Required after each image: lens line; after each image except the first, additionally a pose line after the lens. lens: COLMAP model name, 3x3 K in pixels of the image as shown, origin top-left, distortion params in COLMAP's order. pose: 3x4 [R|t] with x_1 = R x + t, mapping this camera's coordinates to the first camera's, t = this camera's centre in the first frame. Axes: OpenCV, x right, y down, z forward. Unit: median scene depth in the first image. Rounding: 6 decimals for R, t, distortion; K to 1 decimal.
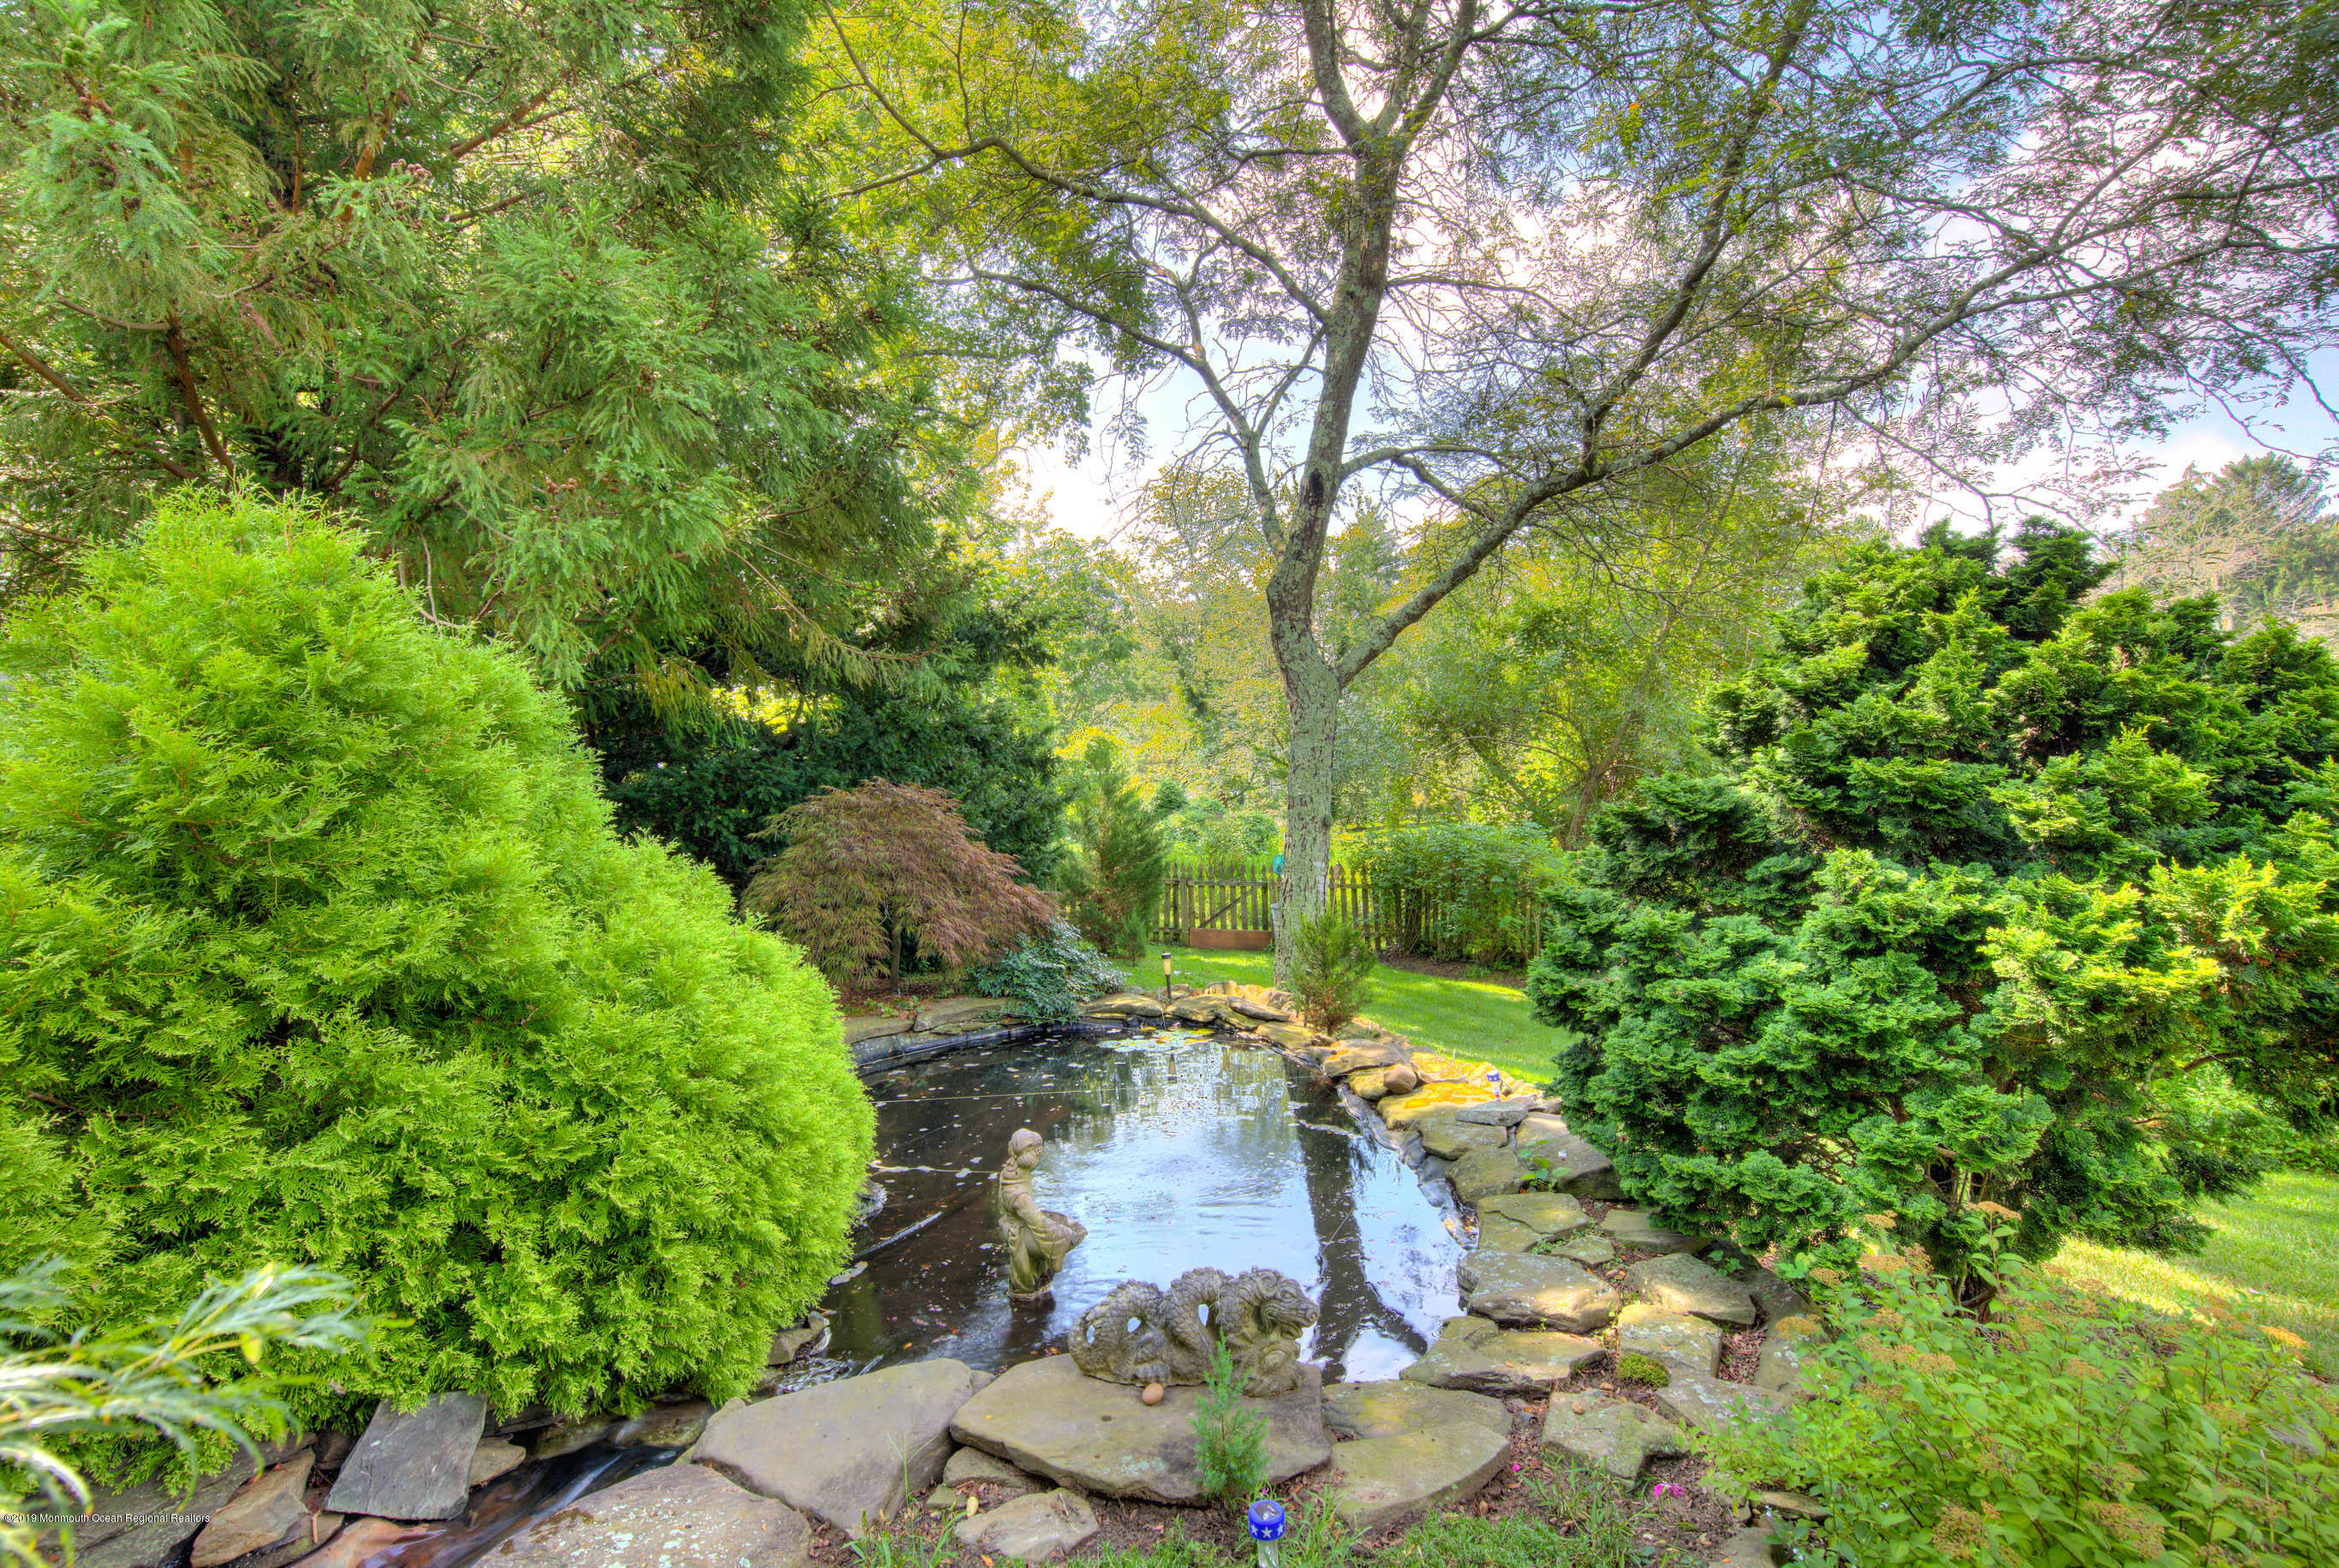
lens RADIAL K [[1082.4, 0, 1169.5], [0, 1082.4, 784.0], [0, 0, 1]] dist [0.032823, 0.000307]
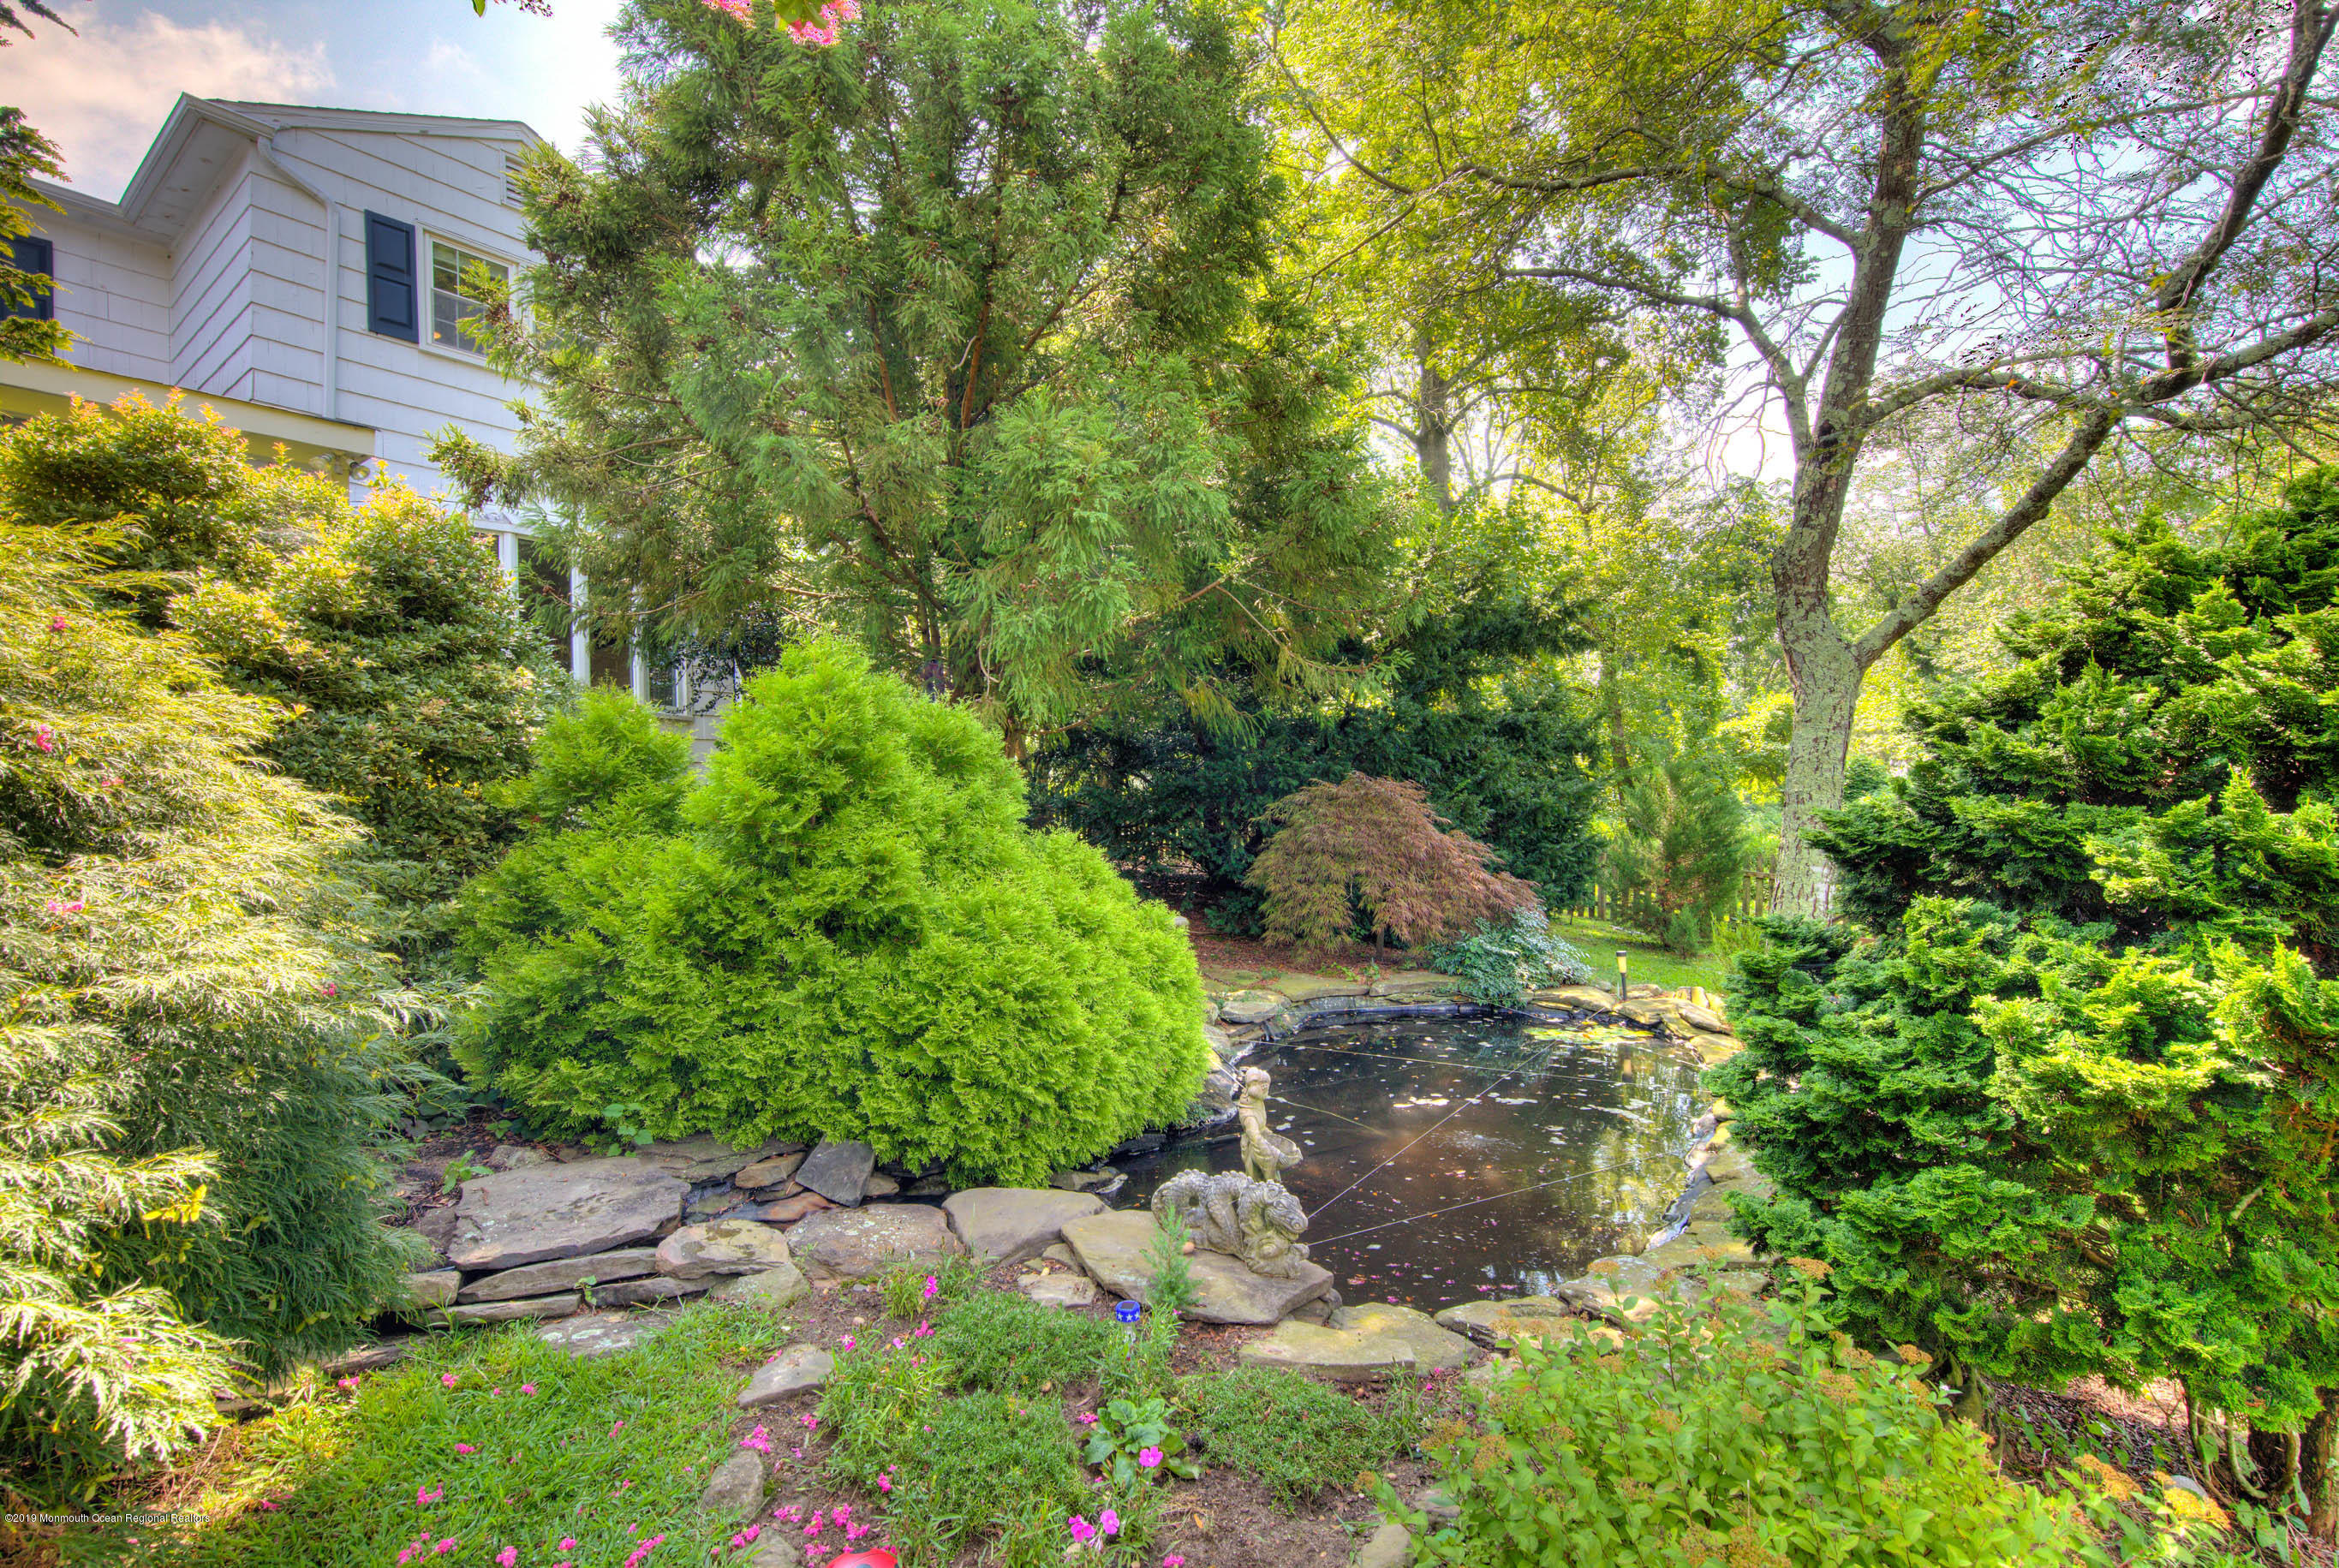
lens RADIAL K [[1082.4, 0, 1169.5], [0, 1082.4, 784.0], [0, 0, 1]] dist [0.032823, 0.000307]
pose [[0.813728, 0.010481, -0.581151, 0.668240], [0.004749, 0.999684, 0.024680, -0.062495], [0.581226, -0.022842, 0.813421, -0.116968]]
